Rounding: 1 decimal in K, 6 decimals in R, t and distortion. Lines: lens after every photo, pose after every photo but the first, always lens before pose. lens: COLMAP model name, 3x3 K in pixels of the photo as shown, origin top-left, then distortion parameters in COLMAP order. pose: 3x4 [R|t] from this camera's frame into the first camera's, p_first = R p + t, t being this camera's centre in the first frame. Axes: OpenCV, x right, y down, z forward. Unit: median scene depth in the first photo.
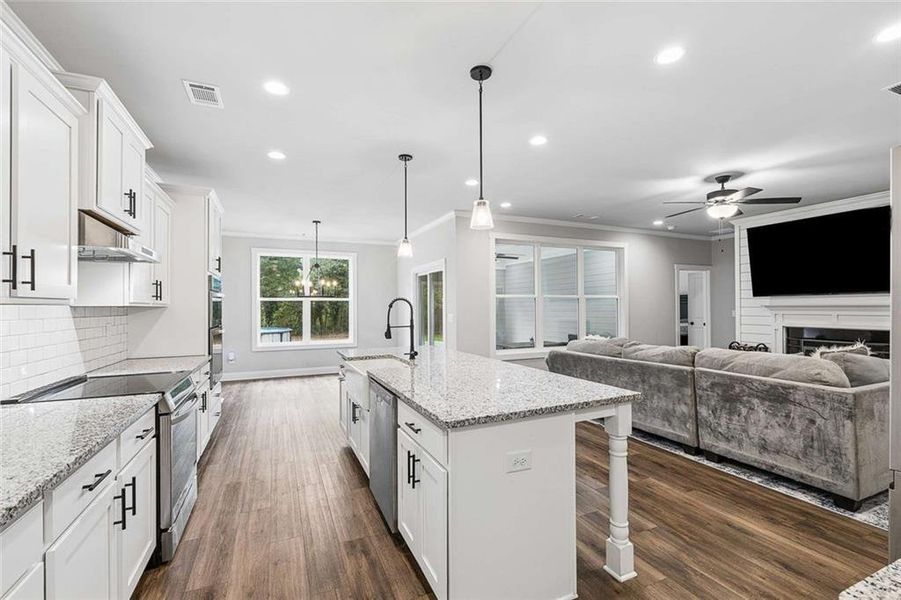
lens RADIAL K [[391.9, 0, 452.4], [0, 391.9, 304.1], [0, 0, 1]] dist [-0.011720, 0.000013]
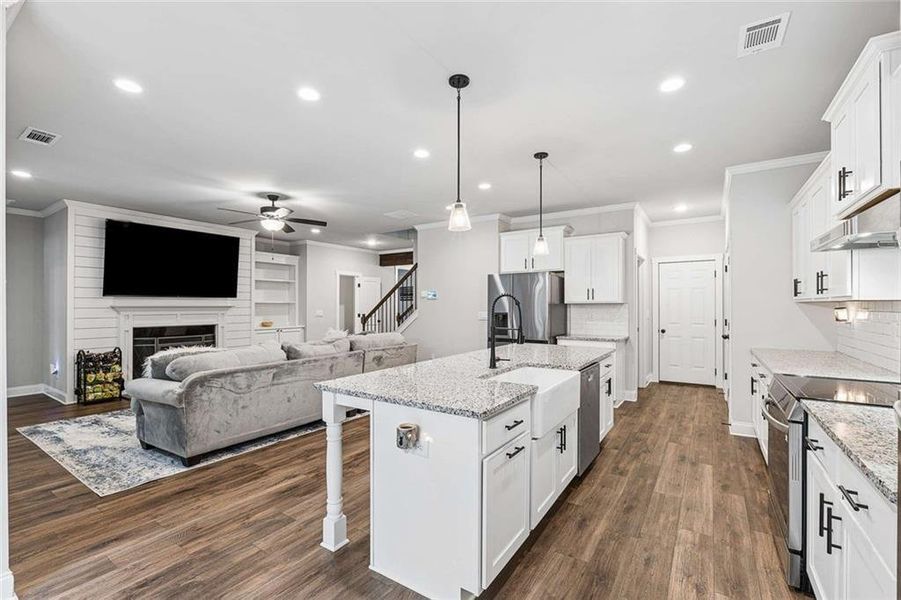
lens RADIAL K [[391.1, 0, 452.1], [0, 391.1, 303.5], [0, 0, 1]] dist [-0.008598, -0.000383]
pose [[-0.540379, 0.011046, 0.841349, -0.580118], [-0.001500, 0.999900, -0.014091, 0.013048], [-0.841420, -0.008876, -0.540309, 1.183716]]
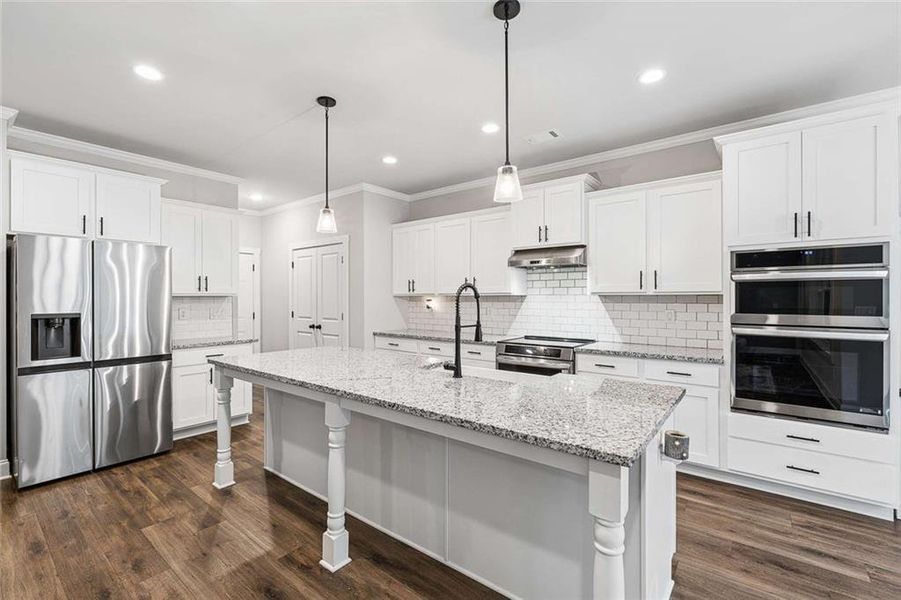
lens RADIAL K [[395.3, 0, 450.3], [0, 395.3, 300.7], [0, 0, 1]] dist [-0.004350, 0.000008]
pose [[-0.883809, 0.012209, -0.467689, 0.169789], [0.011717, 0.999924, 0.003961, 0.008127], [0.467701, -0.001980, -0.883884, 1.229761]]
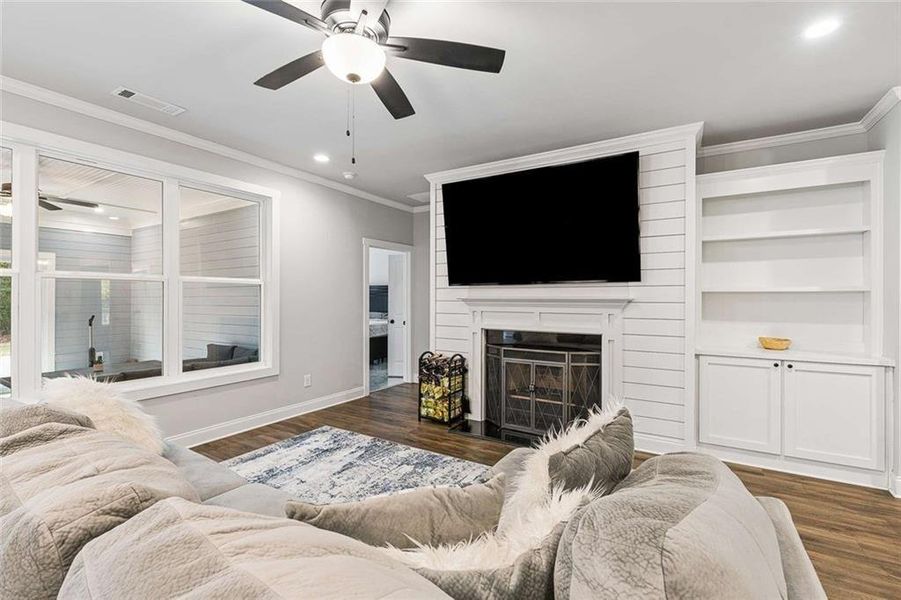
lens RADIAL K [[400.6, 0, 449.0], [0, 400.6, 298.1], [0, 0, 1]] dist [0.000015, 0.000216]
pose [[0.825786, 0.008314, 0.563922, 0.548531], [-0.011430, 0.999933, 0.001996, 0.001909], [-0.563868, -0.008094, 0.825825, 0.608176]]
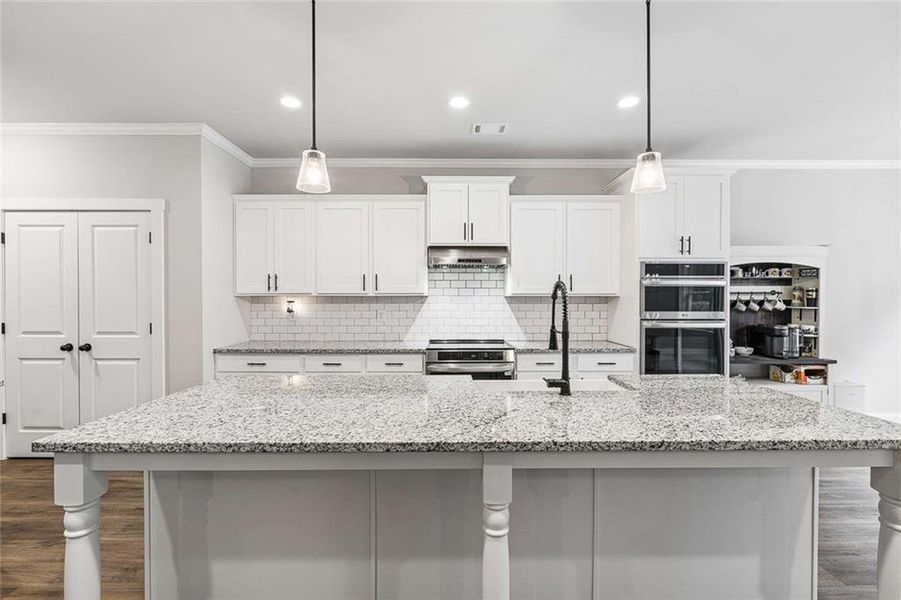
lens RADIAL K [[391.1, 0, 452.1], [0, 391.1, 303.5], [0, 0, 1]] dist [-0.008598, -0.000383]
pose [[-0.396988, 0.017977, -0.917648, 0.351796], [0.009865, 0.999834, 0.015320, 0.004716], [0.917771, -0.002971, -0.397099, 0.835412]]
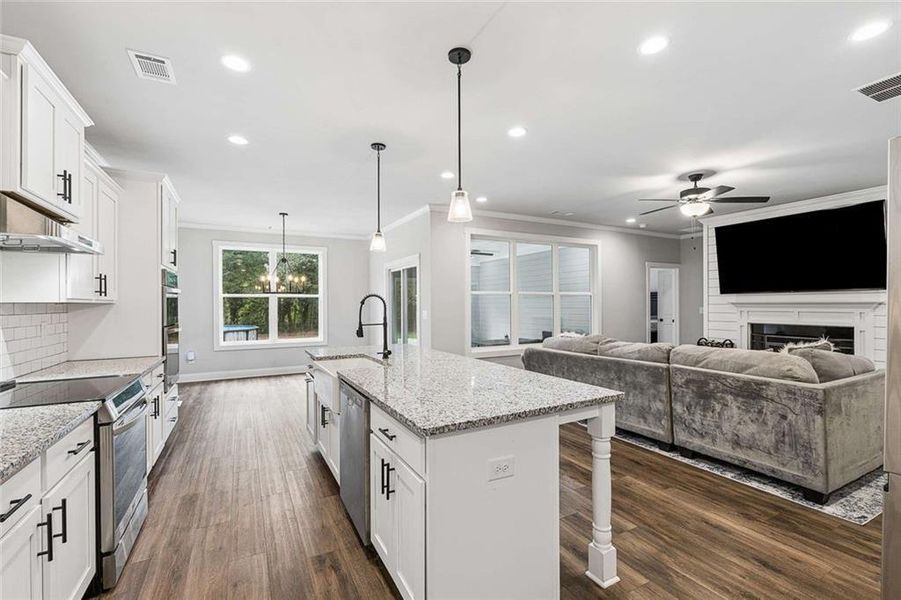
lens RADIAL K [[391.9, 0, 452.4], [0, 391.9, 304.1], [0, 0, 1]] dist [-0.011720, 0.000013]
pose [[0.997622, 0.000856, 0.068922, -0.005037], [-0.001403, 0.999968, 0.007885, 0.000391], [-0.068913, -0.007962, 0.997591, 0.032344]]
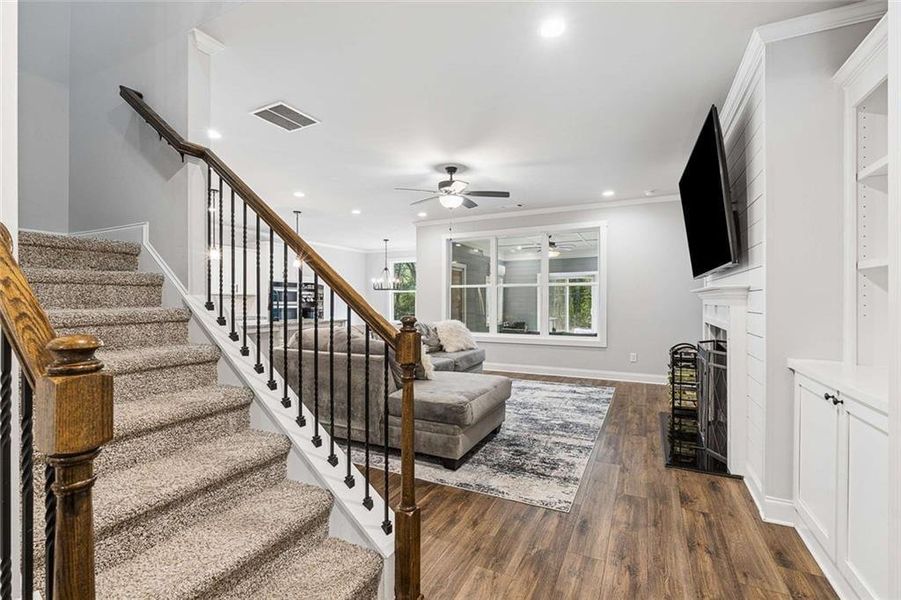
lens RADIAL K [[391.1, 0, 452.1], [0, 391.1, 303.5], [0, 0, 1]] dist [-0.008598, -0.000383]
pose [[0.642711, 0.010961, -0.766031, 1.499134], [0.002457, 0.999863, 0.016368, 0.017293], [0.766105, -0.012402, 0.642596, 0.335142]]
